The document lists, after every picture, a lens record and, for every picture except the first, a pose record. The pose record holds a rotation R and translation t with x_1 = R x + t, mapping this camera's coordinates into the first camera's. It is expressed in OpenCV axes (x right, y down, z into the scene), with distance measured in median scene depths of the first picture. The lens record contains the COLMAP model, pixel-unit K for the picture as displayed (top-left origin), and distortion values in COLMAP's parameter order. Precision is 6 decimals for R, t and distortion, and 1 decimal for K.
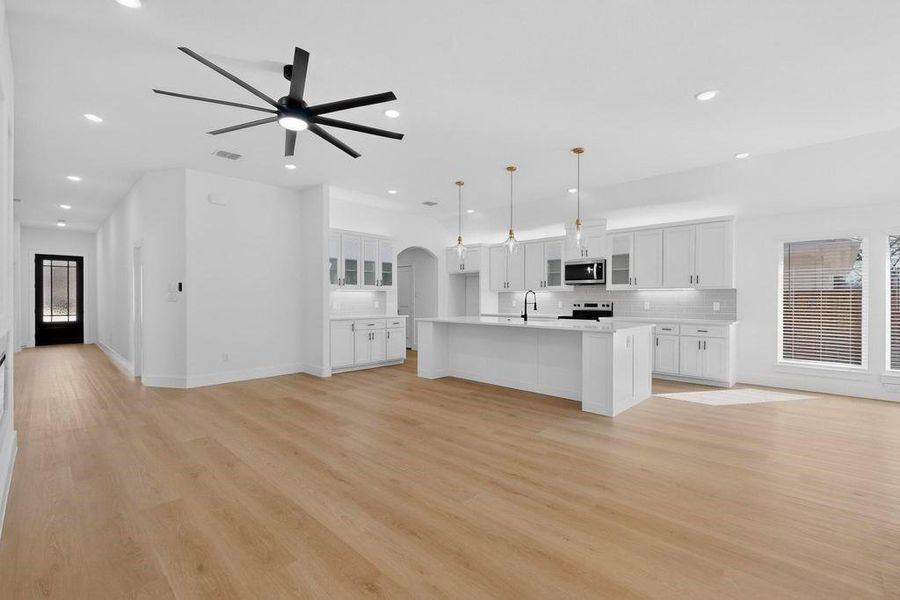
lens RADIAL K [[383.8, 0, 443.0], [0, 383.8, 300.5], [0, 0, 1]] dist [-0.002632, -0.000738]
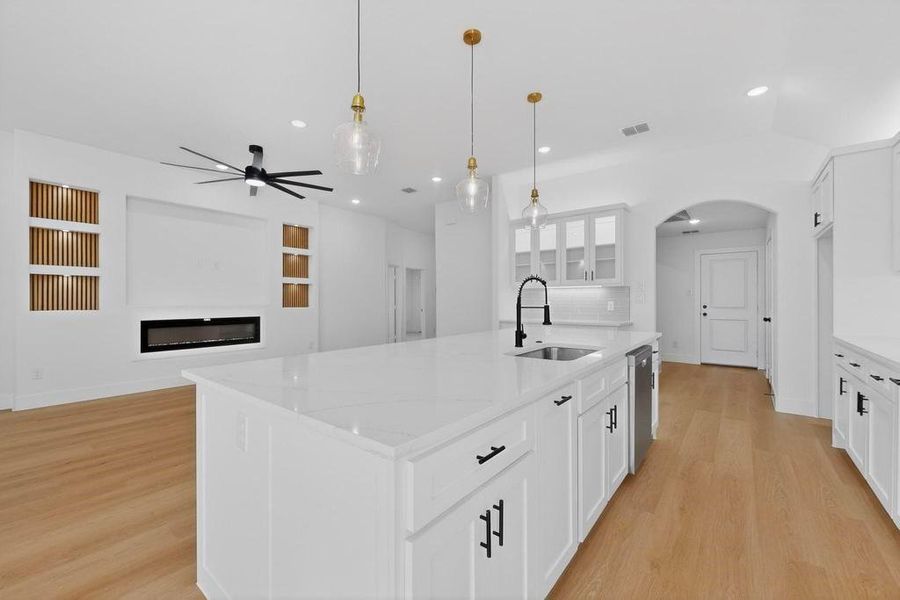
lens RADIAL K [[362.0, 0, 453.5], [0, 362.0, 300.1], [0, 0, 1]] dist [0.011332, 0.000308]
pose [[0.113749, -0.000615, -0.993509, 0.558636], [-0.003501, 0.999993, -0.001019, 0.000557], [0.993503, 0.003594, 0.113746, 0.794190]]
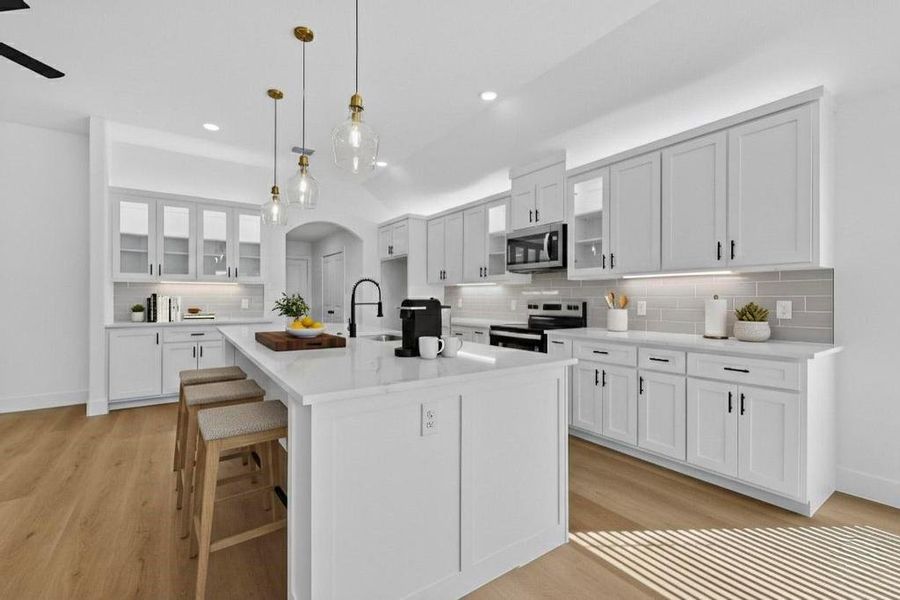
lens RADIAL K [[383.8, 0, 449.1], [0, 383.8, 299.7], [0, 0, 1]] dist [-0.002632, -0.000738]
pose [[0.982611, 0.001733, -0.185667, 0.395369], [-0.001813, 0.999998, -0.000263, 0.002402], [0.185666, 0.000595, 0.982613, 0.468556]]
